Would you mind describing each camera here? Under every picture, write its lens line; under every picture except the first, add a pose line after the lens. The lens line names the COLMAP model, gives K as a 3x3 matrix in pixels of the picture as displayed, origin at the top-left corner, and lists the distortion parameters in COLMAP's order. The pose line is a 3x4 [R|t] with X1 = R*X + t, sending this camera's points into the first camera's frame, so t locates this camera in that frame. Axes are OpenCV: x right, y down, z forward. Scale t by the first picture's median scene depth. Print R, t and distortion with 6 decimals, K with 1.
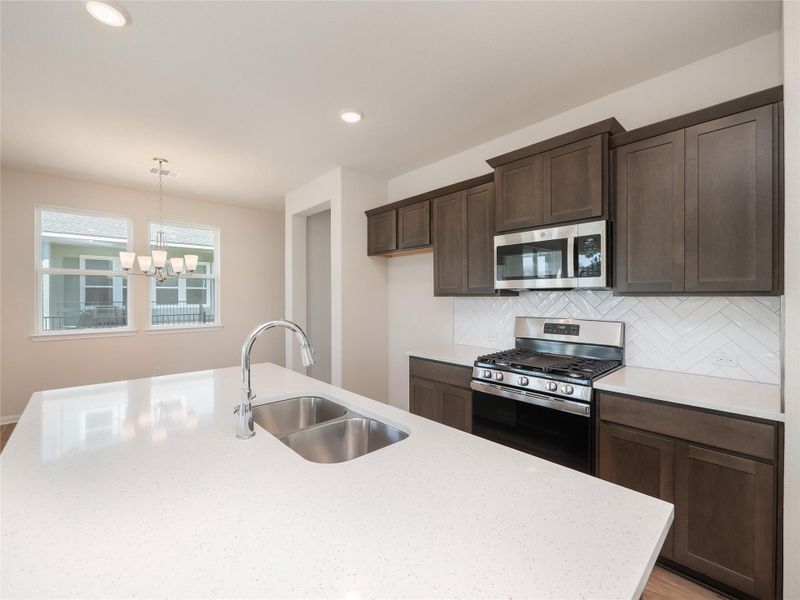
lens RADIAL K [[339.5, 0, 397.1], [0, 339.5, 297.3], [0, 0, 1]] dist [-0.003704, -0.000077]
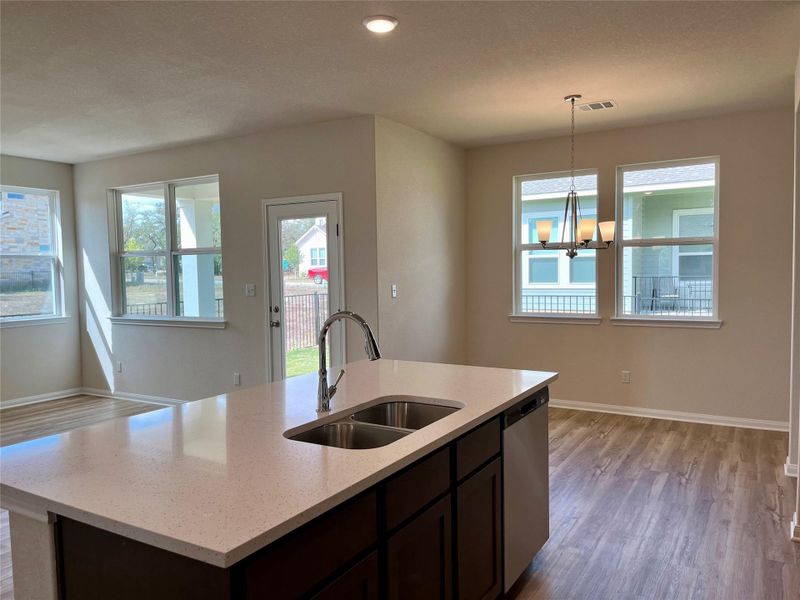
lens RADIAL K [[609.7, 0, 391.9], [0, 609.7, 299.0], [0, 0, 1]] dist [0.055570, -0.062527]
pose [[0.278179, 0.040546, -0.959673, 0.728642], [0.014286, 0.998824, 0.046341, -0.028856], [0.960423, -0.026601, 0.277272, 0.303216]]
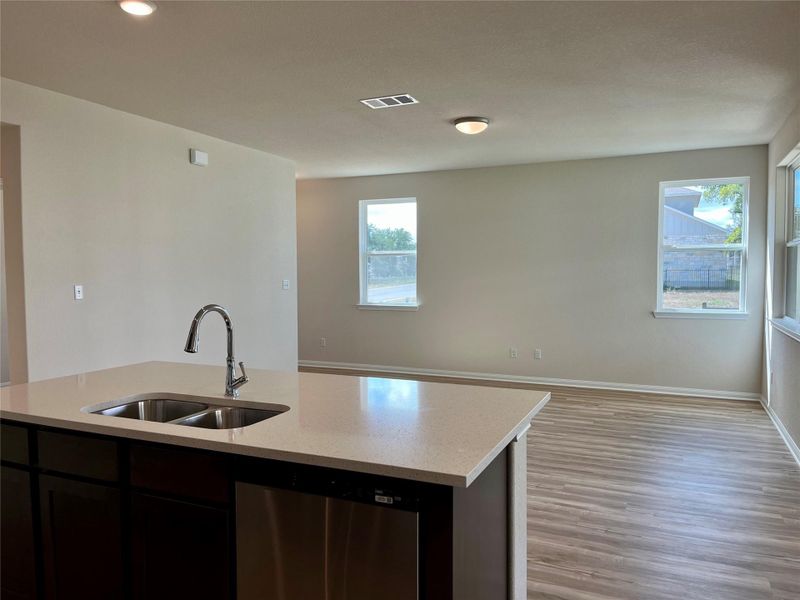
lens RADIAL K [[599.9, 0, 393.5], [0, 599.9, 303.6], [0, 0, 1]] dist [0.072382, -0.108066]
pose [[-0.919773, 0.023430, -0.391752, -0.063013], [0.002033, 0.998487, 0.054944, -0.023227], [0.392447, 0.049740, -0.918429, 1.495595]]
